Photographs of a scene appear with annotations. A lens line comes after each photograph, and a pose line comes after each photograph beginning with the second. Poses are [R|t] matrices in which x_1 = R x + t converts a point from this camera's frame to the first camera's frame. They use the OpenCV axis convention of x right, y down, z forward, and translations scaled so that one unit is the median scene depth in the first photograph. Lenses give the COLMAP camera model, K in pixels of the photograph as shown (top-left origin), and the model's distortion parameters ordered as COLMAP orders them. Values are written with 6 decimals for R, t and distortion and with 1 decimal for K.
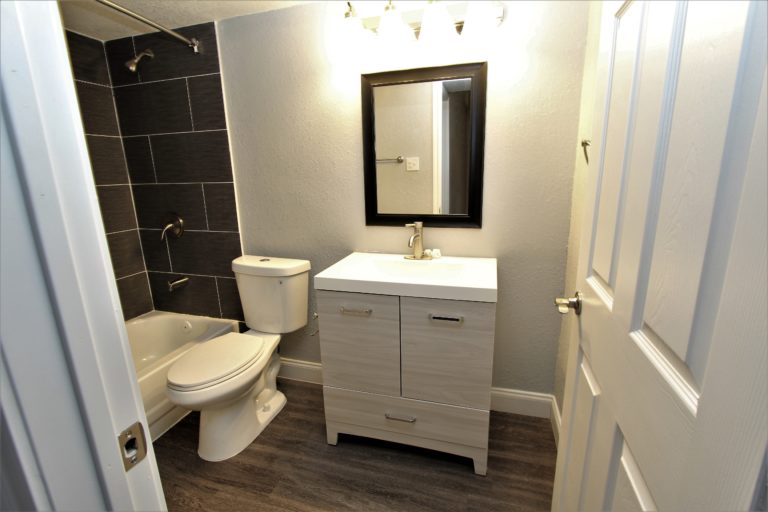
lens RADIAL K [[354.0, 0, 387.0], [0, 354.0, 255.5], [0, 0, 1]] dist [-0.021091, 0.001992]
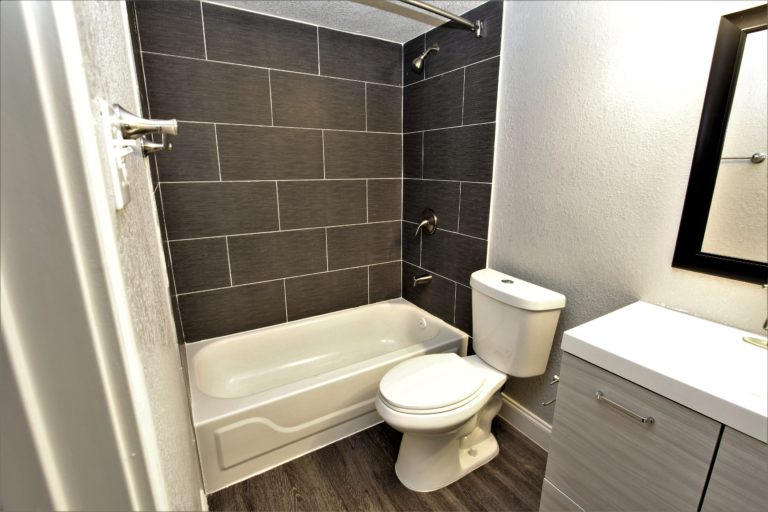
lens RADIAL K [[354.0, 0, 388.1], [0, 354.0, 256.5], [0, 0, 1]] dist [-0.021091, 0.001992]
pose [[0.744499, 0.186634, -0.641006, -0.036682], [-0.171790, 0.981355, 0.086203, -0.063063], [0.645143, 0.045941, 0.762680, 0.185414]]
